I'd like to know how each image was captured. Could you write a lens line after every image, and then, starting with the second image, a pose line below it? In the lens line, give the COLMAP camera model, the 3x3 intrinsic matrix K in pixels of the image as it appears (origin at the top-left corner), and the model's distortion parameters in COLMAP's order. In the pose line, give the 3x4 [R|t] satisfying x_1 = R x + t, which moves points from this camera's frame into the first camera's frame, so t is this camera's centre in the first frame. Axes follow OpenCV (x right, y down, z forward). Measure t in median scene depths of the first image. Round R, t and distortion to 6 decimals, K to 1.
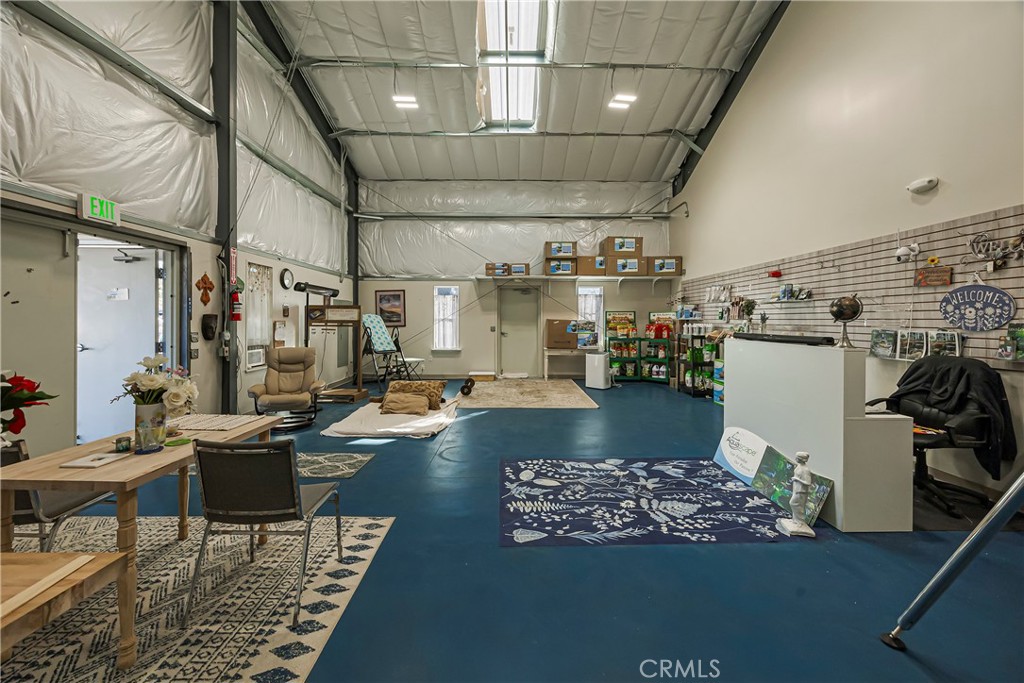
lens RADIAL K [[399.3, 0, 521.2], [0, 399.3, 320.6], [0, 0, 1]] dist [0.003535, -0.000333]
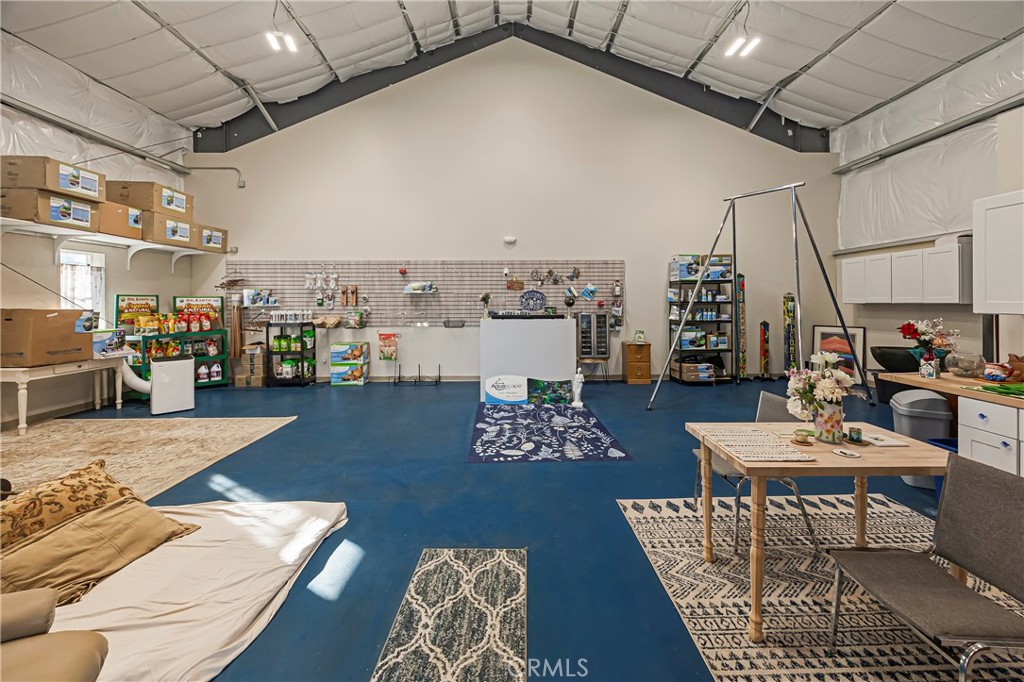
lens RADIAL K [[399.3, 0, 512.6], [0, 399.3, 299.5], [0, 0, 1]] dist [0.003535, -0.000333]
pose [[0.011644, 0.002470, 0.999929, -1.038919], [0.005744, 0.999980, -0.002537, -0.026777], [-0.999916, 0.005773, 0.011629, 0.950365]]
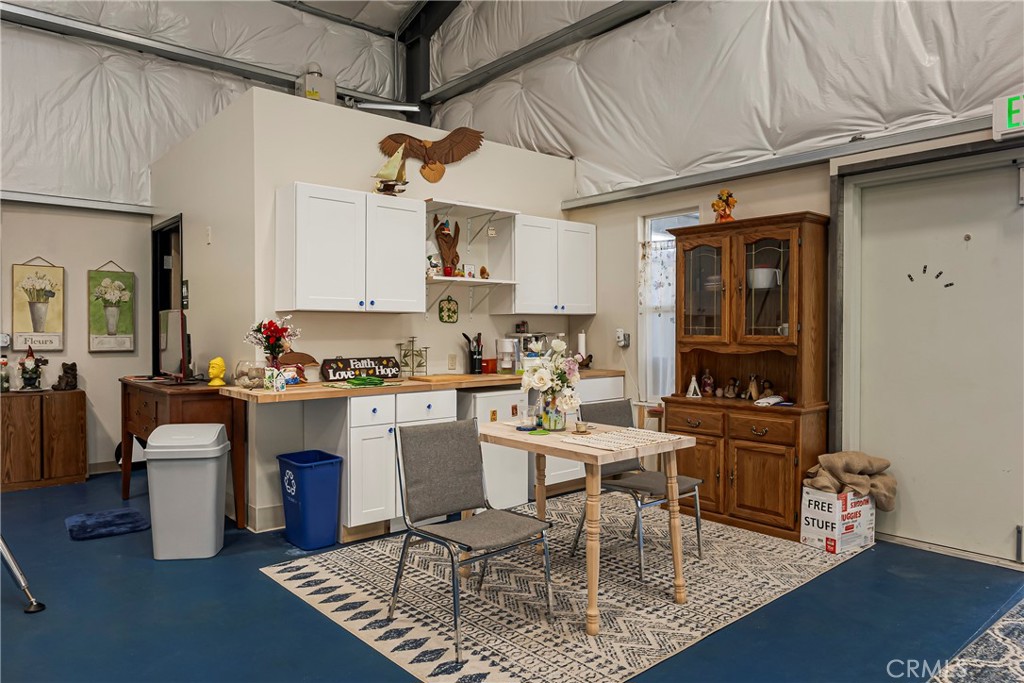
lens RADIAL K [[673.0, 0, 514.4], [0, 673.0, 338.8], [0, 0, 1]] dist [-0.008278, 0.000158]
pose [[-0.768692, 0.010387, -0.639535, 0.115268], [0.000865, 0.999884, 0.015200, 0.028085], [0.639619, 0.011131, -0.768612, 1.179960]]
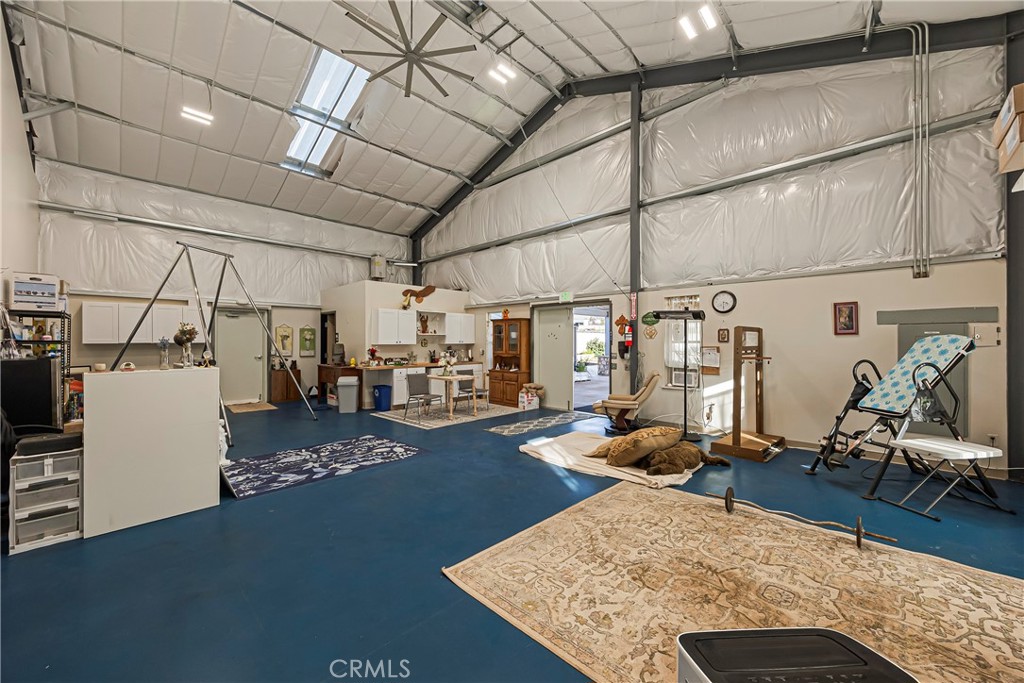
lens RADIAL K [[399.3, 0, 517.5], [0, 399.3, 341.9], [0, 0, 1]] dist [0.003535, -0.000333]
pose [[-0.710356, -0.000458, -0.703842, 0.722751], [-0.000850, 1.000000, 0.000207, -0.017056], [0.703842, 0.000745, -0.710356, 2.282932]]
